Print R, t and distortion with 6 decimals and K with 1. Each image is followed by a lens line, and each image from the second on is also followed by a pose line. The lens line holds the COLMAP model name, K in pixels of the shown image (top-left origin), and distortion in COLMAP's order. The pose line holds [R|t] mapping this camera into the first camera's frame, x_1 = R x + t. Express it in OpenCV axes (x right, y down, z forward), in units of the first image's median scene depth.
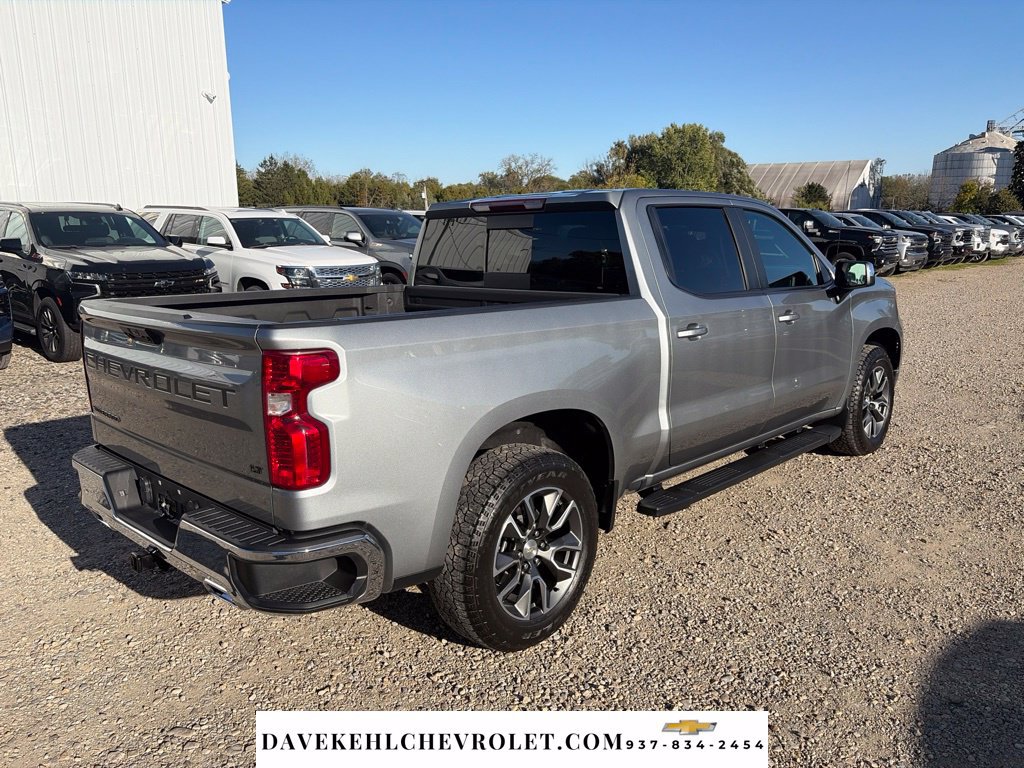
lens RADIAL K [[778.8, 0, 512.0], [0, 778.8, 384.0], [0, 0, 1]] dist [0.048051, -0.051188]
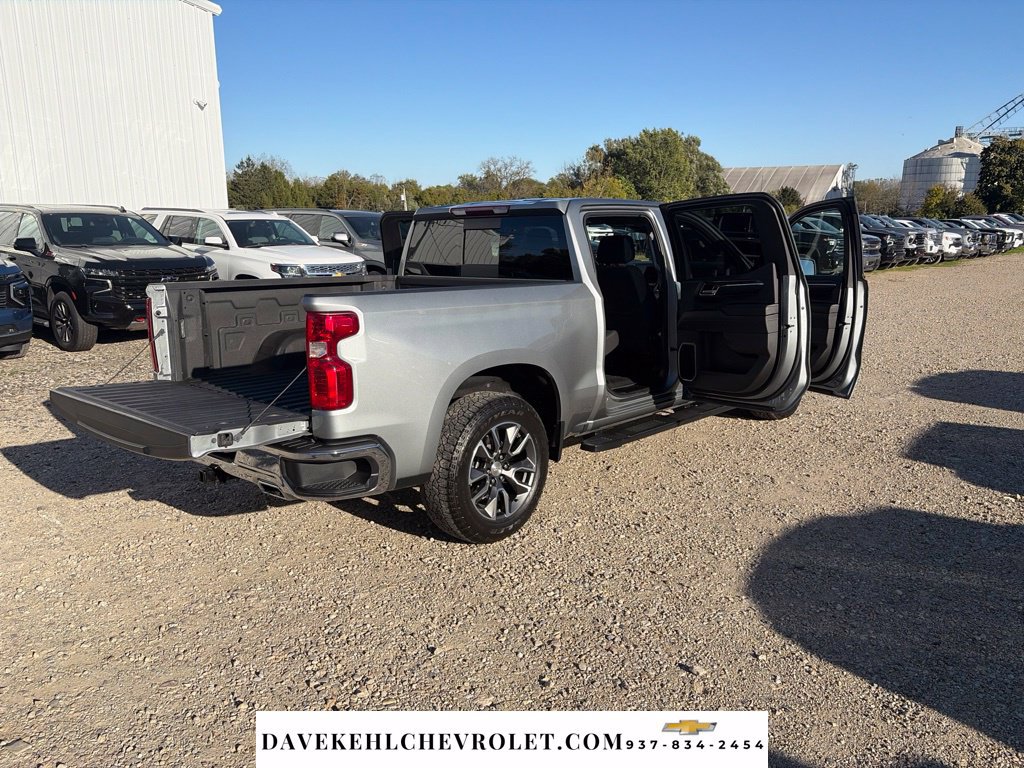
lens RADIAL K [[778.8, 0, 512.0], [0, 778.8, 384.0], [0, 0, 1]] dist [0.048051, -0.051188]
pose [[0.999654, -0.002414, 0.026182, 0.005001], [0.002492, 0.999993, -0.002951, 0.022759], [-0.026174, 0.003015, 0.999653, -0.107367]]
